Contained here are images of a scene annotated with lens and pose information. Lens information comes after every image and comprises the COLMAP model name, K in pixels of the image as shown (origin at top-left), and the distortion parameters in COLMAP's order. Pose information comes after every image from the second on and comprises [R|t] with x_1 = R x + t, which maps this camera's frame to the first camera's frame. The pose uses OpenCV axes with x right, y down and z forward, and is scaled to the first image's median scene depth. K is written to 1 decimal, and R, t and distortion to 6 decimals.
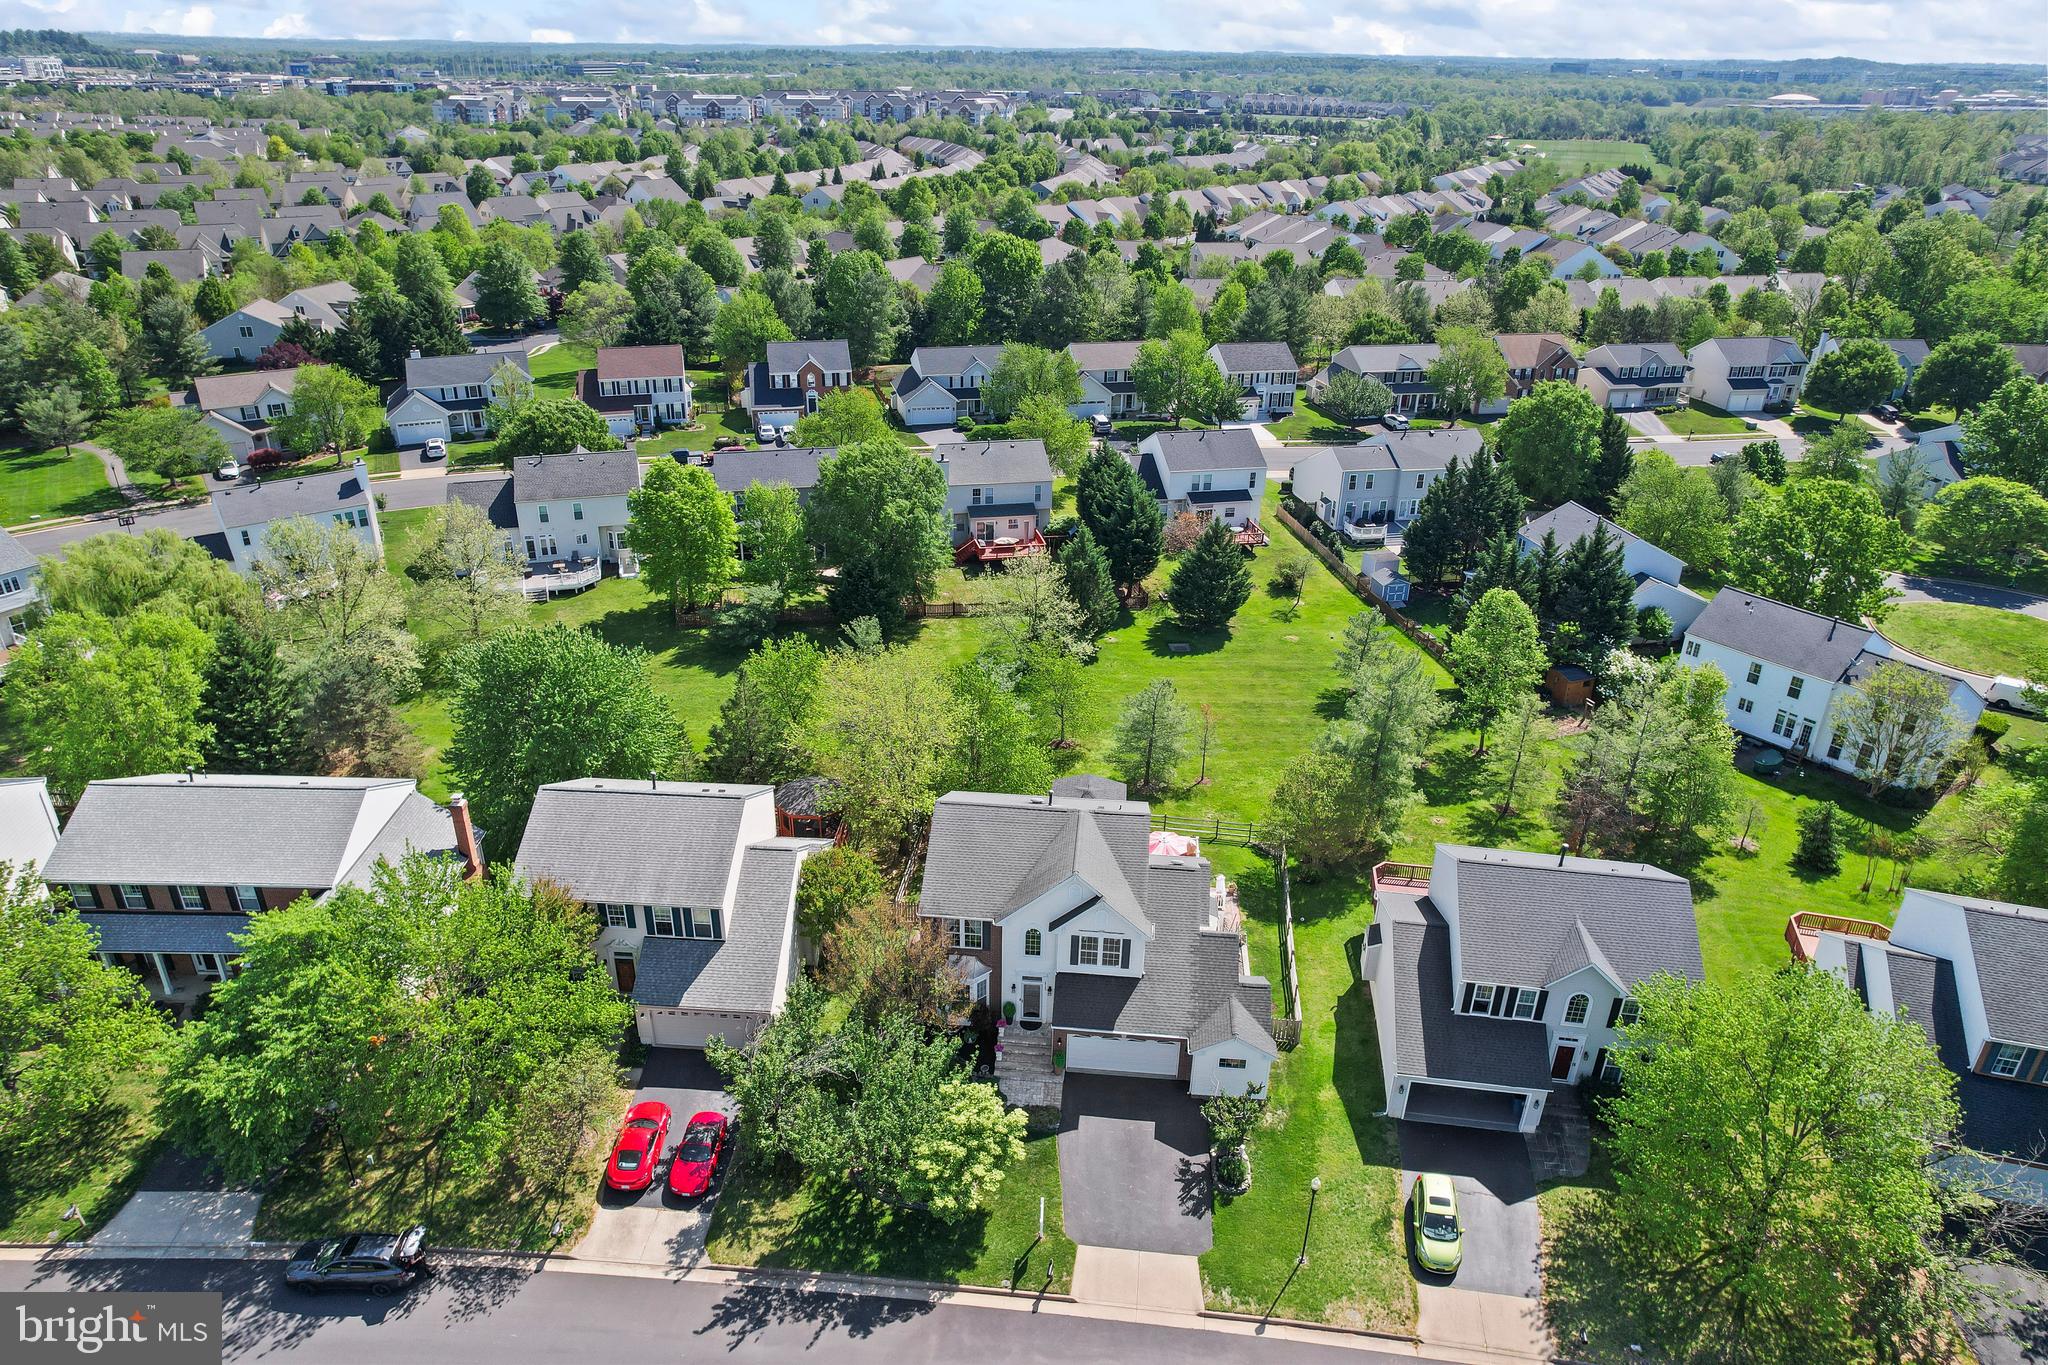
lens RADIAL K [[1346.2, 0, 1019.5], [0, 1346.2, 683.6], [0, 0, 1]] dist [-0.008318, 0.010439]
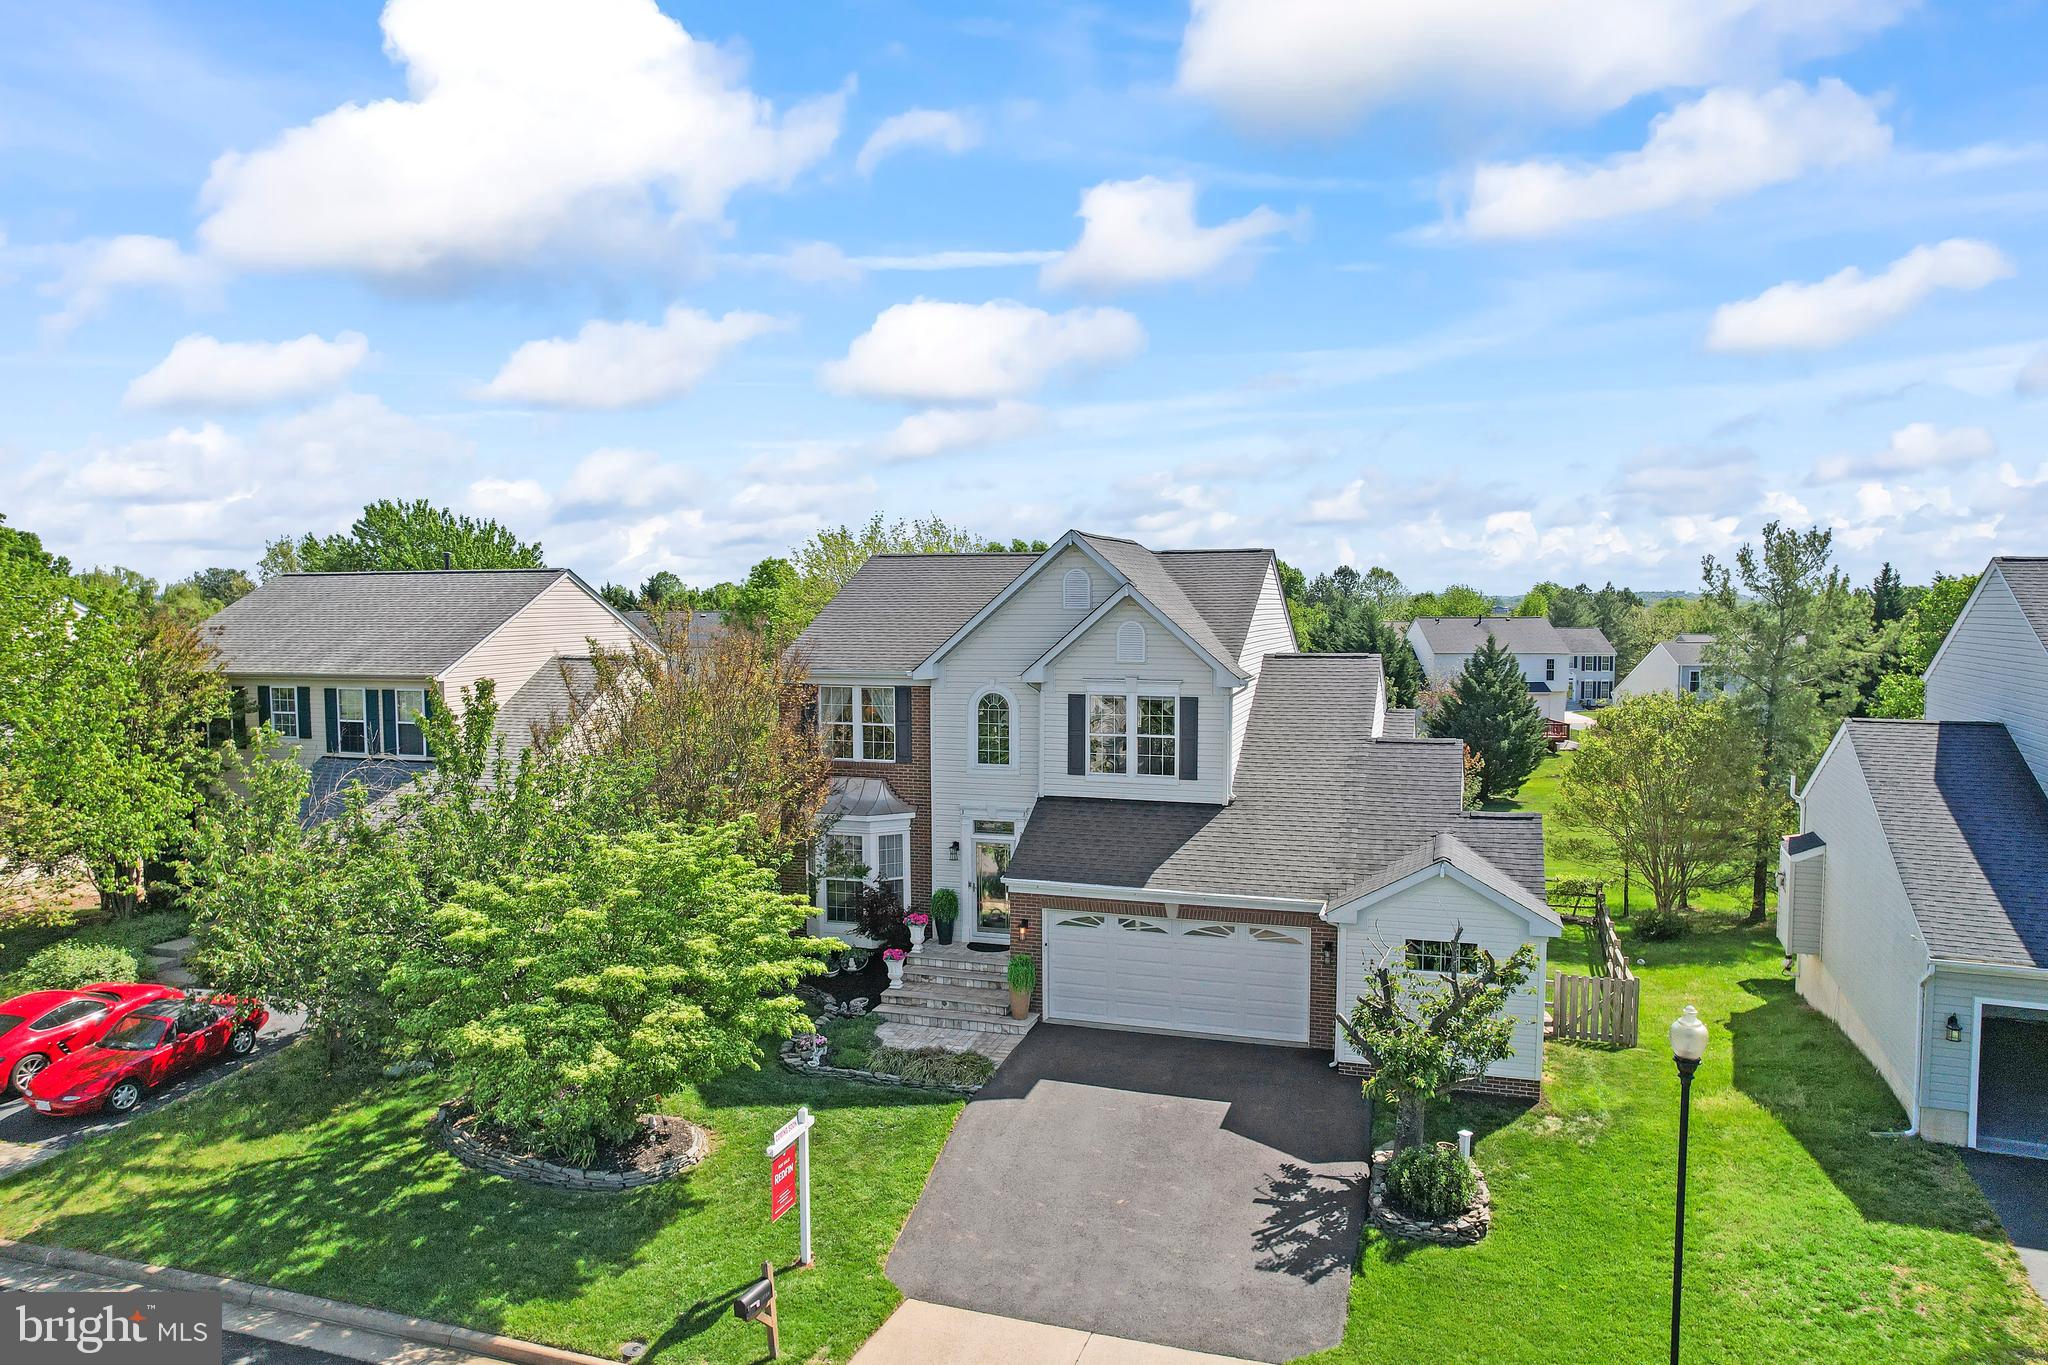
lens RADIAL K [[1346.2, 0, 1012.7], [0, 1346.2, 697.8], [0, 0, 1]] dist [-0.008318, 0.010439]
pose [[0.972823, 0.003357, -0.231524, 0.133039], [-0.087281, 0.931455, -0.353234, 0.372353], [0.214468, 0.363842, 0.906434, 0.624012]]
